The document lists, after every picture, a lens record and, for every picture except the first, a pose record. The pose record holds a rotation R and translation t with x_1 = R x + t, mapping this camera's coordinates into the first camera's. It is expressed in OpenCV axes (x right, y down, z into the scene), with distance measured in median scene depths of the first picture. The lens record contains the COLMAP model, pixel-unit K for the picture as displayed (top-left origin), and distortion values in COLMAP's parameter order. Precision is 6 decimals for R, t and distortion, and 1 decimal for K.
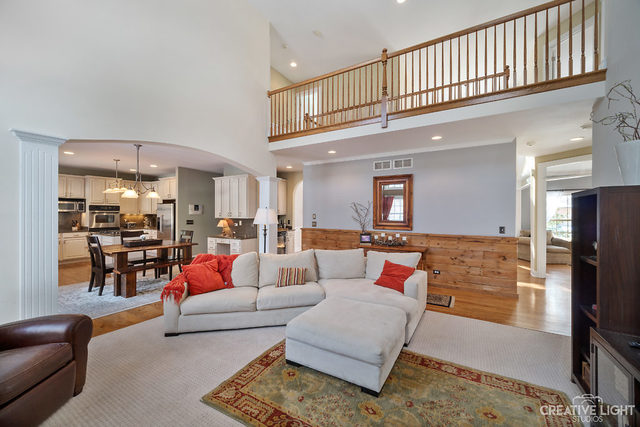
lens RADIAL K [[255.6, 0, 319.1], [0, 255.6, 213.6], [0, 0, 1]] dist [-0.000178, -0.000195]
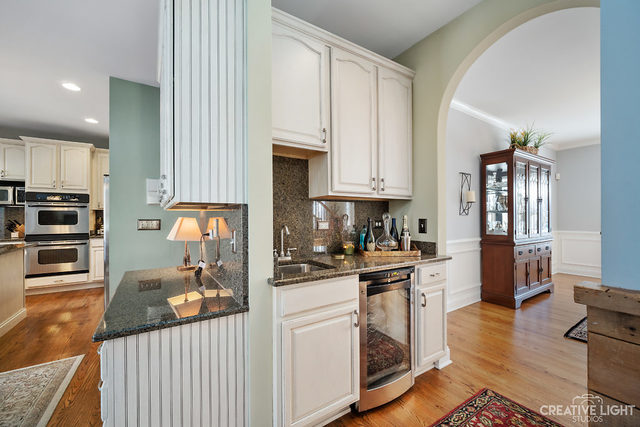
lens RADIAL K [[255.6, 0, 319.5], [0, 255.6, 214.8], [0, 0, 1]] dist [-0.000178, -0.000195]
pose [[0.893753, -0.012990, -0.448372, -0.104811], [0.008492, 0.999891, -0.012040, 0.026550], [0.448480, 0.006953, 0.893766, 0.792104]]
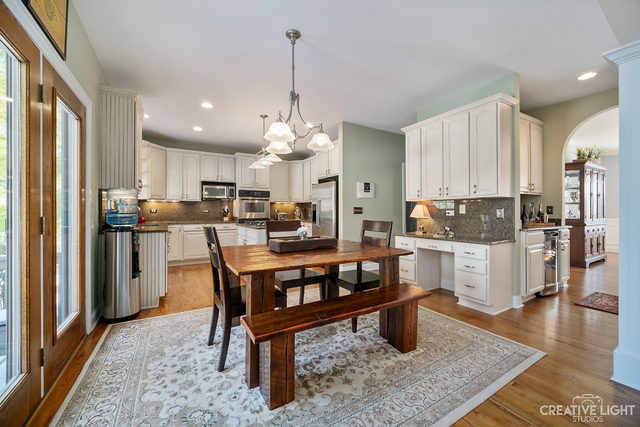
lens RADIAL K [[255.6, 0, 317.1], [0, 255.6, 210.3], [0, 0, 1]] dist [-0.000178, -0.000195]
pose [[0.878739, -0.009854, -0.477200, -0.303381], [0.007067, 0.999946, -0.007635, 0.038111], [0.477250, 0.003337, 0.878761, 0.413551]]
